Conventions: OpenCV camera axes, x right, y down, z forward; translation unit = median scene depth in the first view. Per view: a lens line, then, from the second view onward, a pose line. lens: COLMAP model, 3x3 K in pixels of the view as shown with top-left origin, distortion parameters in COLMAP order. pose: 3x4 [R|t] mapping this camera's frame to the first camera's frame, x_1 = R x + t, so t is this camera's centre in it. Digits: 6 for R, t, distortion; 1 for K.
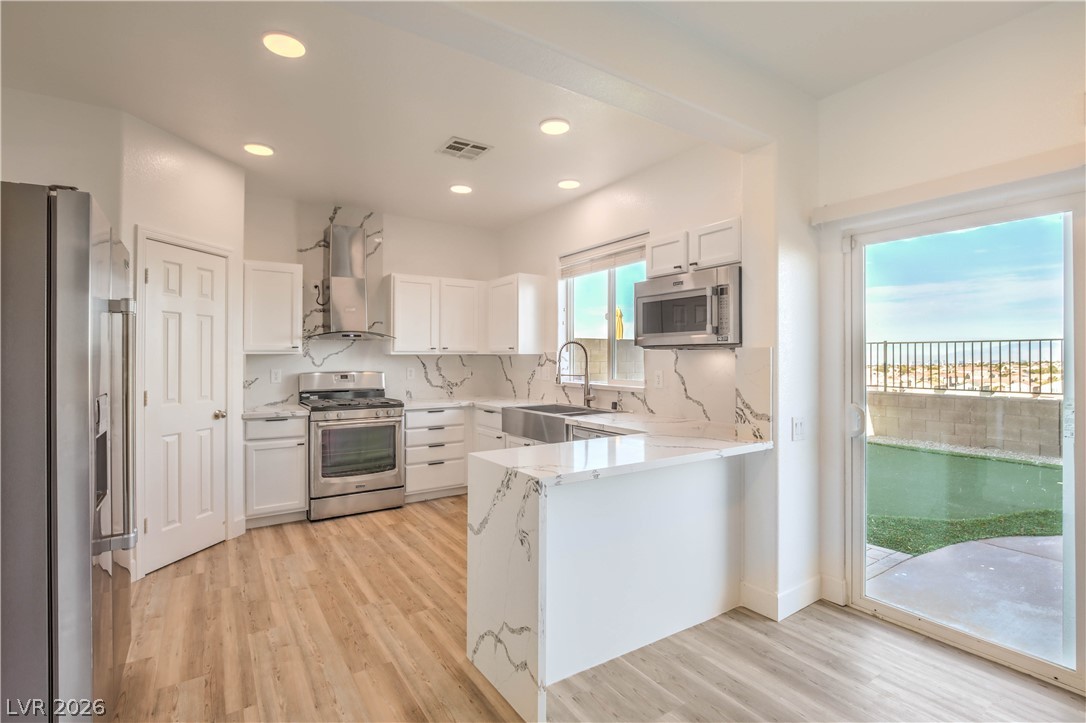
lens RADIAL K [[511.2, 0, 542.8], [0, 511.2, 353.0], [0, 0, 1]] dist [-0.002816, -0.000043]
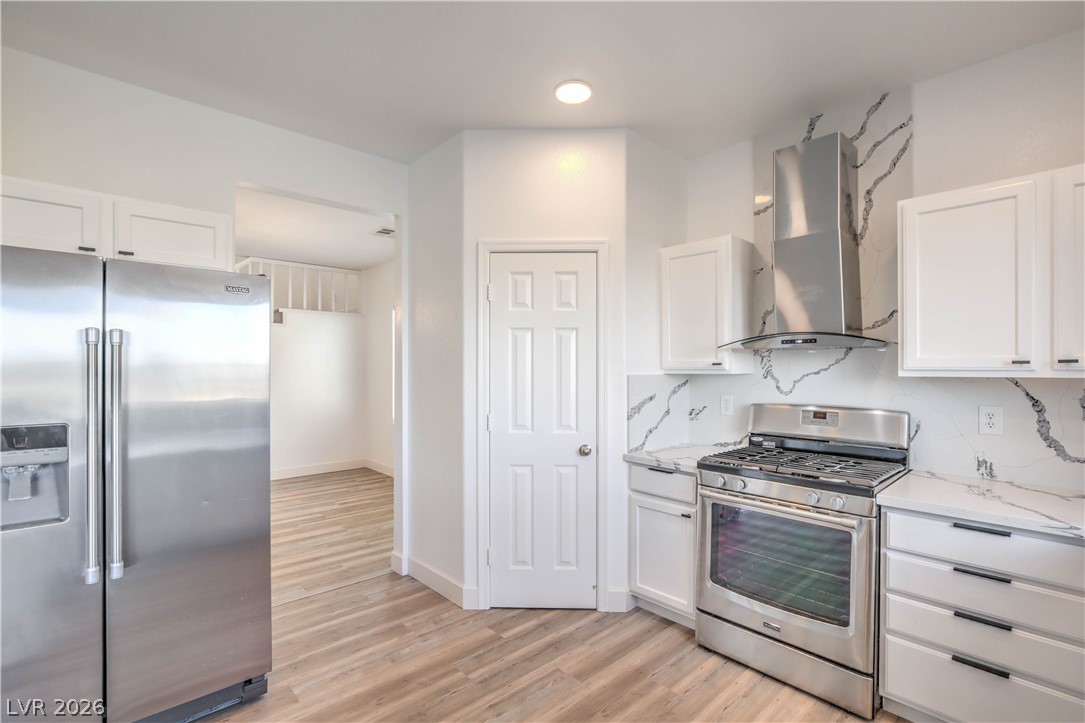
lens RADIAL K [[501.2, 0, 547.4], [0, 501.2, 366.7], [0, 0, 1]] dist [-0.015019, 0.000898]
pose [[0.162894, 0.000944, -0.986643, 0.114091], [0.007382, 0.999970, 0.002176, -0.011205], [0.986616, -0.007637, 0.162883, 0.707559]]
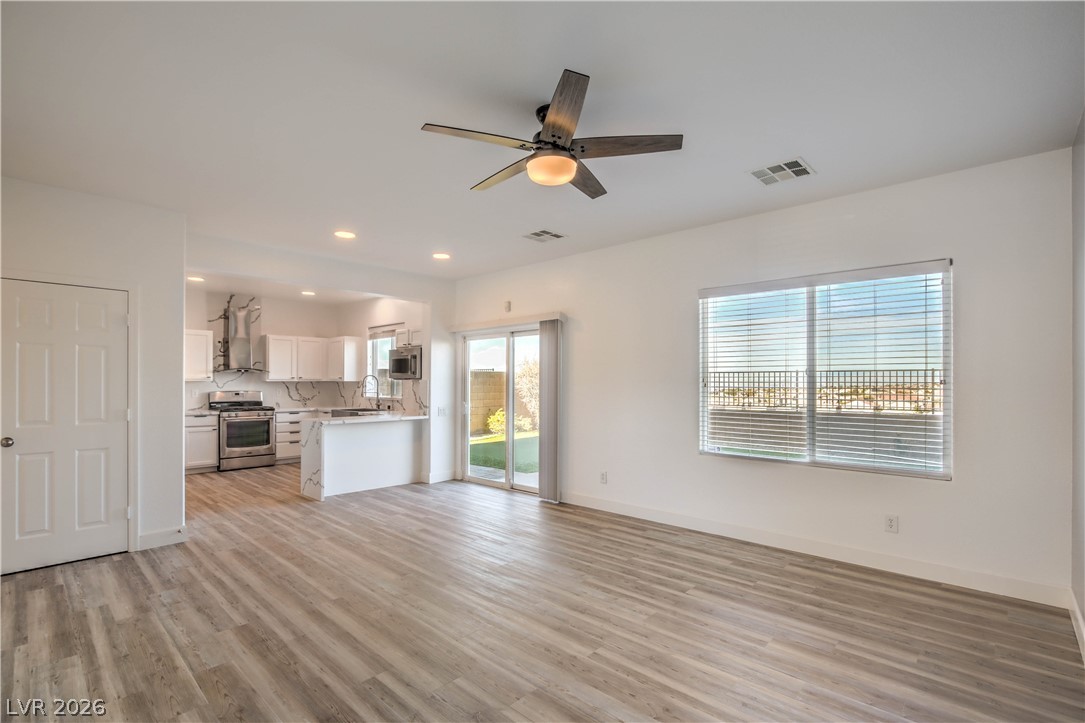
lens RADIAL K [[503.5, 0, 550.8], [0, 503.5, 382.4], [0, 0, 1]] dist [-0.016938, 0.000900]
pose [[0.970807, 0.003592, 0.239834, 0.272213], [-0.005834, 0.999946, 0.008640, -0.015450], [-0.239790, -0.009787, 0.970775, -1.032964]]
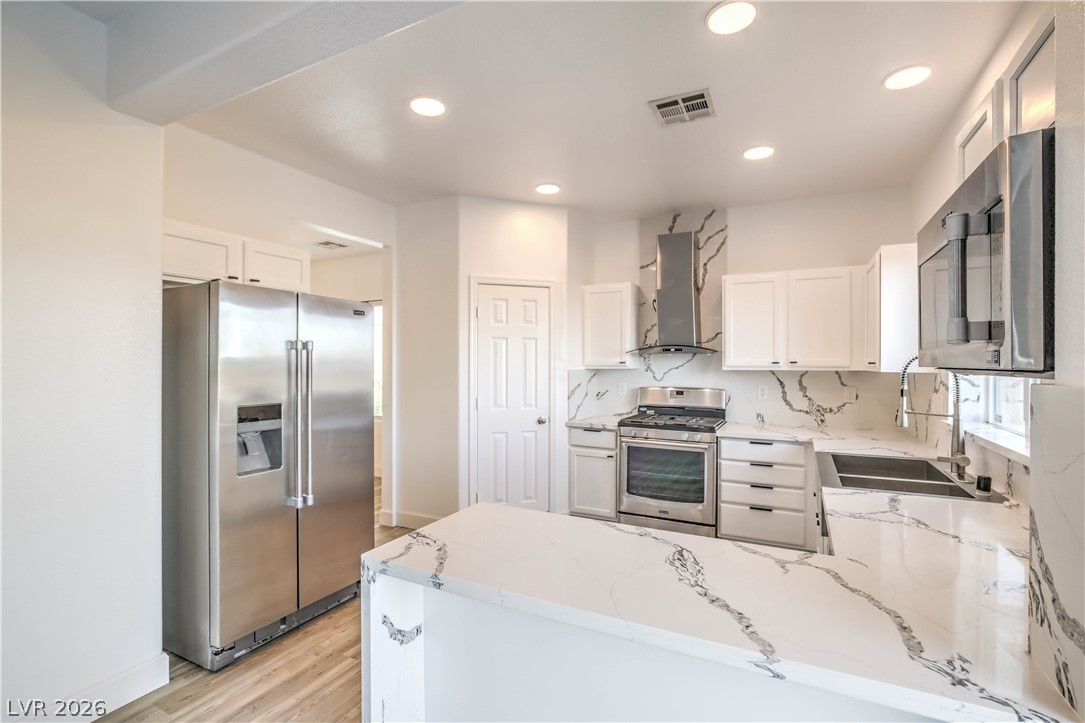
lens RADIAL K [[496.2, 0, 548.7], [0, 496.2, 363.2], [0, 0, 1]] dist [-0.016532, 0.000497]
pose [[0.494459, 0.003220, -0.869195, 0.330646], [0.004945, 0.999967, 0.006517, -0.017990], [0.869187, -0.007521, 0.494427, 0.383943]]
